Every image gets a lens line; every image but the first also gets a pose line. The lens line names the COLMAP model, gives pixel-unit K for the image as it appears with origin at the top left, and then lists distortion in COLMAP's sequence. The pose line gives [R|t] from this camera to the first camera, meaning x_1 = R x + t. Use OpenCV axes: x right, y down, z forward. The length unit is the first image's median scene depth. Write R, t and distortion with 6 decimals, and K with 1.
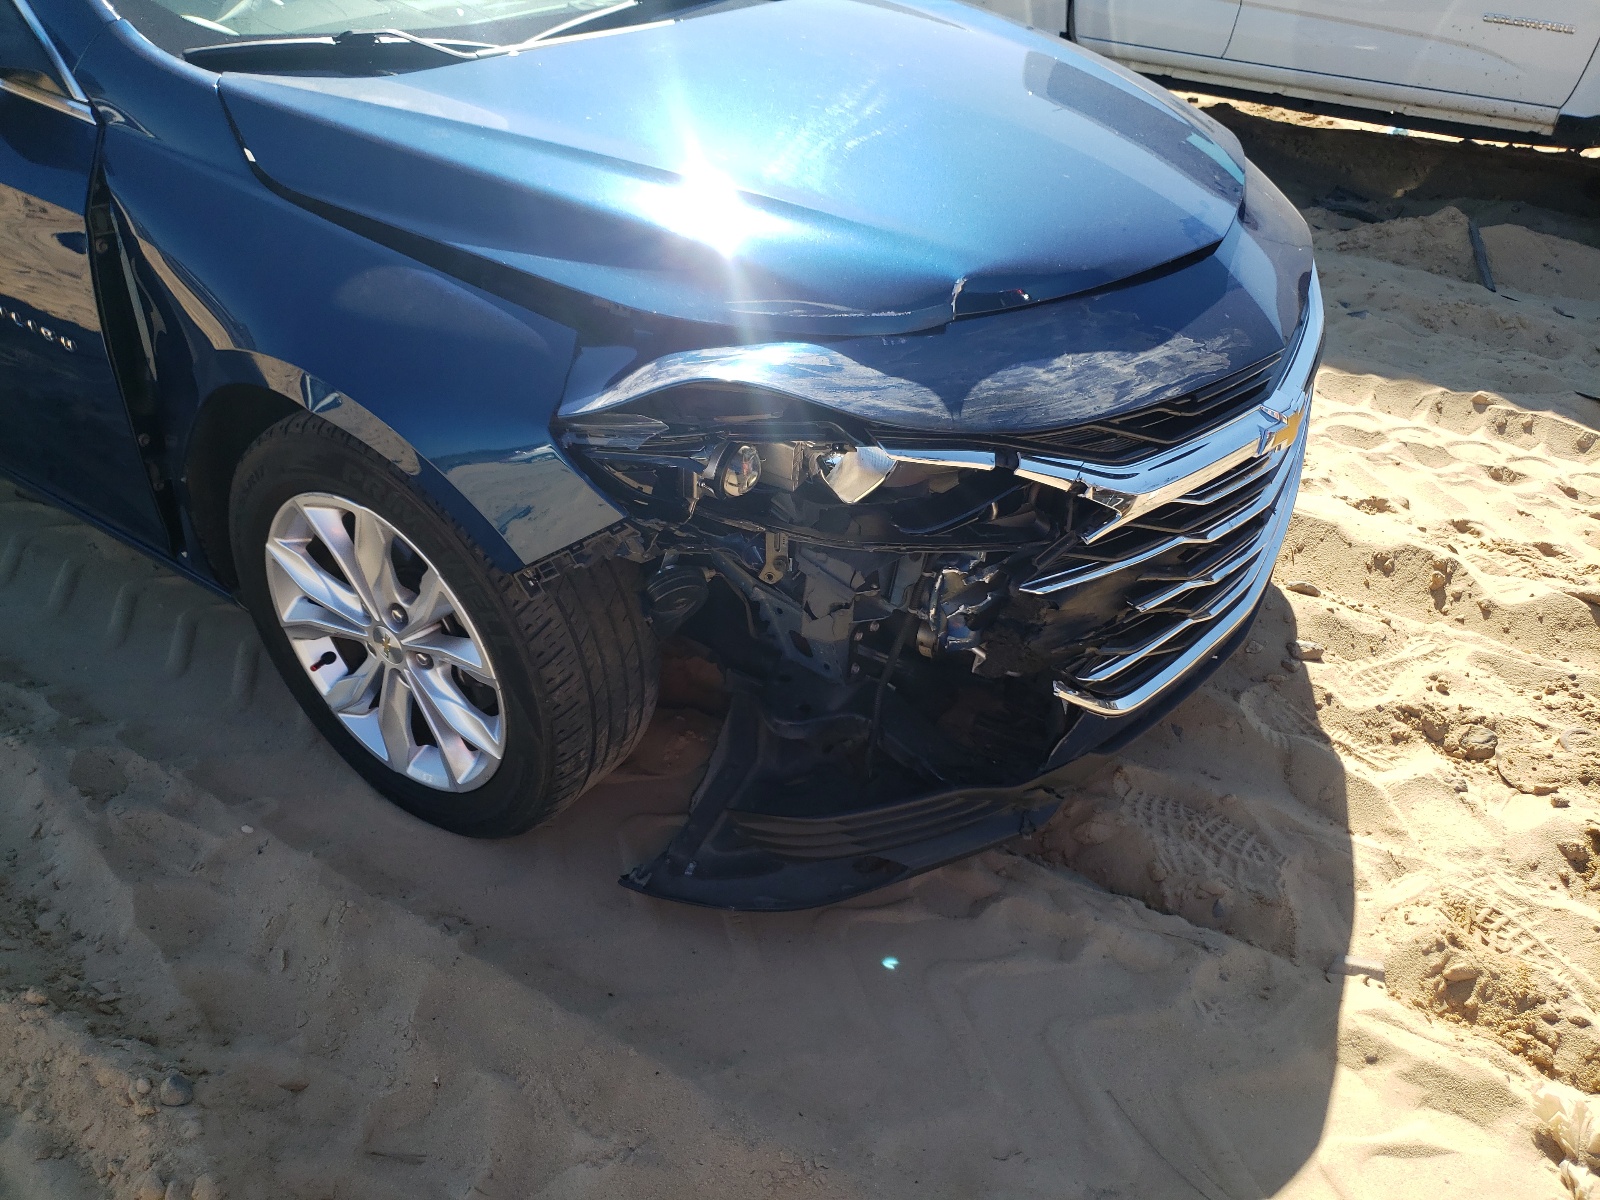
lens RADIAL K [[1190.5, 0, 590.3], [0, 1190.5, 606.4], [0, 0, 1]] dist [0.121011, -0.191571]
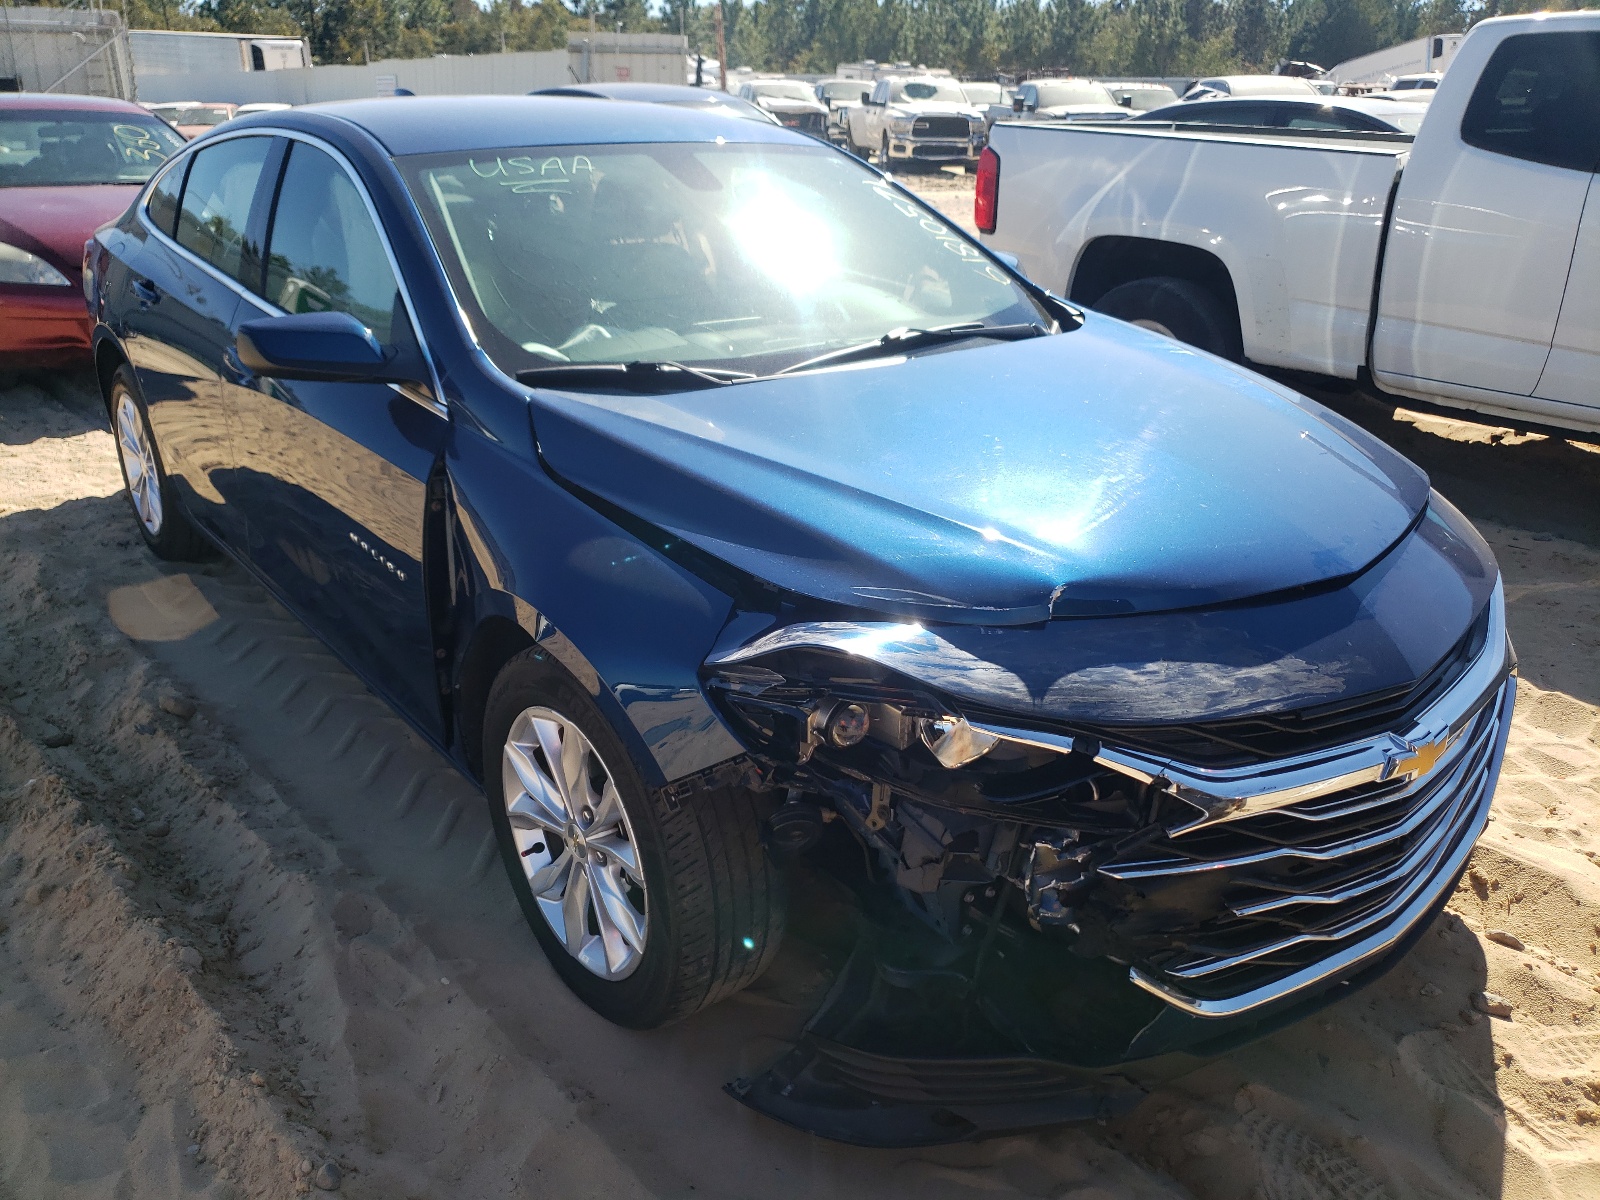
lens RADIAL K [[1508.0, 0, 800.0], [0, 1508.0, 600.0], [0, 0, 1]] dist [0.085832, -0.150404]
pose [[0.936673, 0.089281, -0.338633, 0.534923], [-0.162700, 0.967208, -0.195030, 0.059134], [0.310116, 0.237775, 0.920484, -0.374495]]
